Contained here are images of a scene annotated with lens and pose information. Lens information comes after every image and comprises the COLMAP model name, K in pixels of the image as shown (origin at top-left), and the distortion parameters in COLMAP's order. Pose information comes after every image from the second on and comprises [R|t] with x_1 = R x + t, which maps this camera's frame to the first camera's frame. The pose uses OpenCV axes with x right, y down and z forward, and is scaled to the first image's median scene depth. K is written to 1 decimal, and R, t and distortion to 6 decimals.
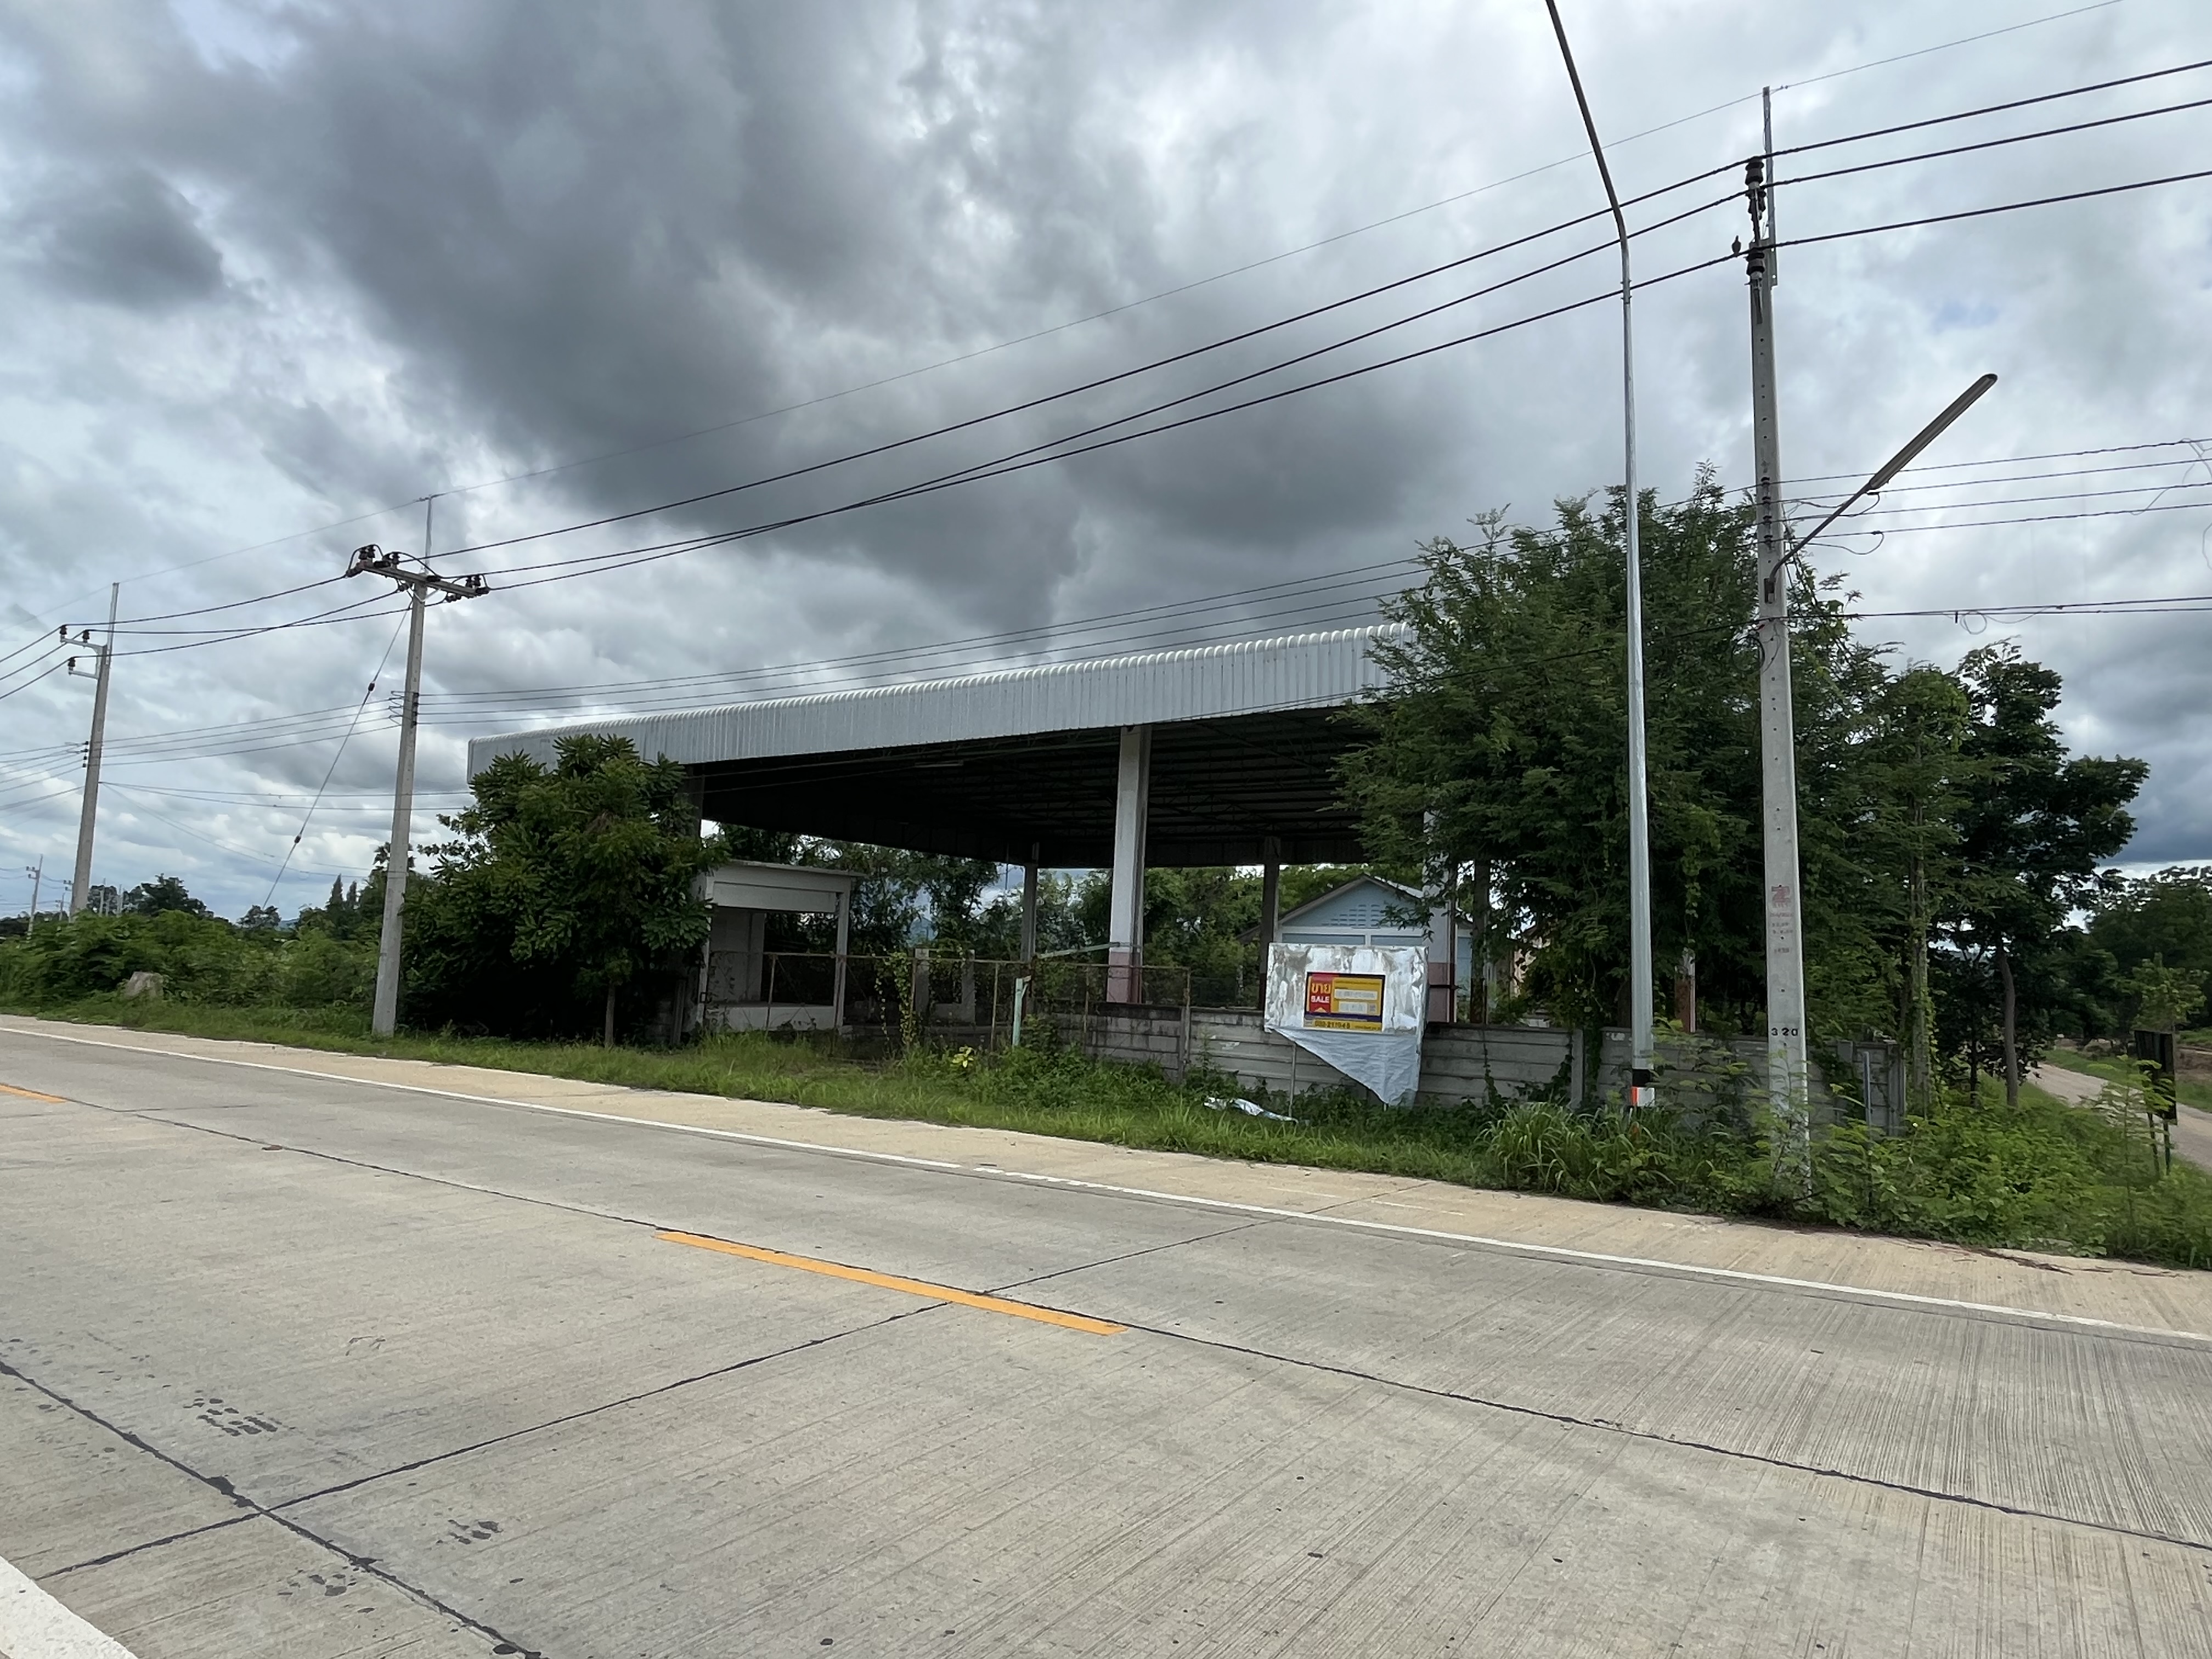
lens RADIAL K [[1323.4, 0, 1104.7], [0, 1323.4, 820.7], [0, 0, 1]] dist [-0.008666, -0.002445]
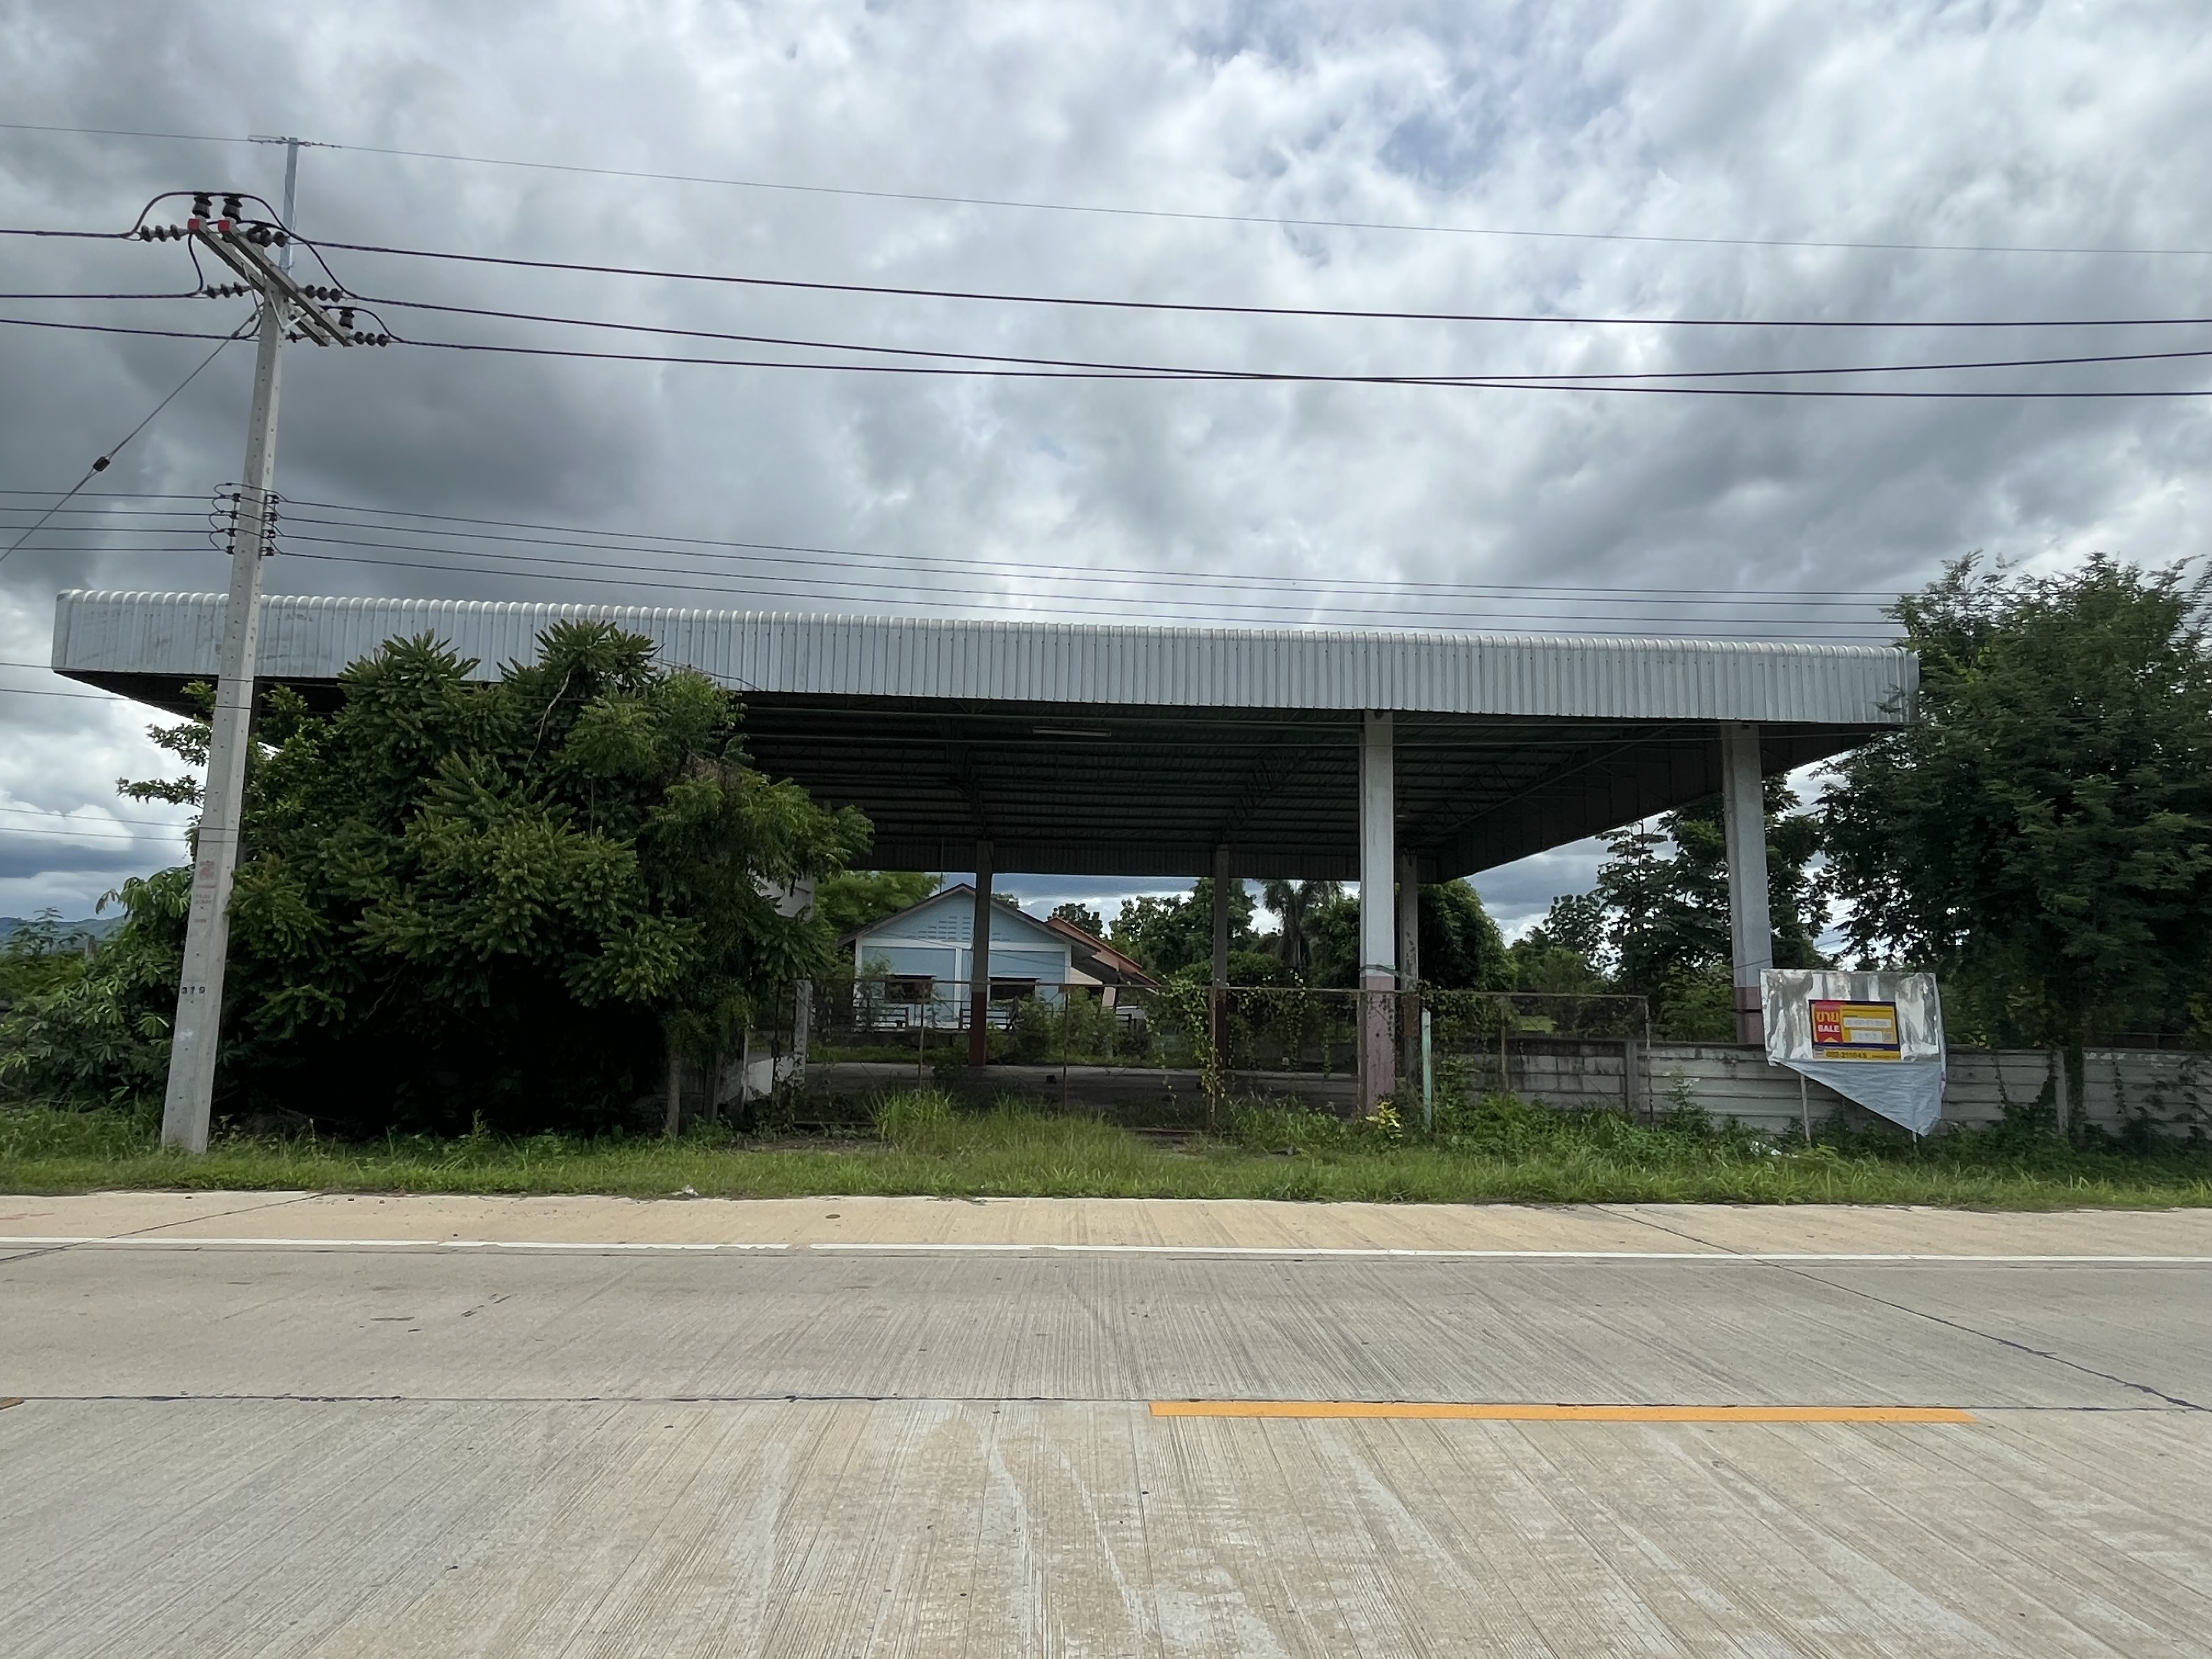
lens RADIAL K [[1323.4, 0, 1109.3], [0, 1323.4, 841.8], [0, 0, 1]] dist [-0.008666, -0.002445]
pose [[0.805759, 0.056346, 0.589557, -0.765958], [-0.058652, 0.998162, -0.015238, 0.043203], [-0.589333, -0.022300, 0.807583, 0.509678]]
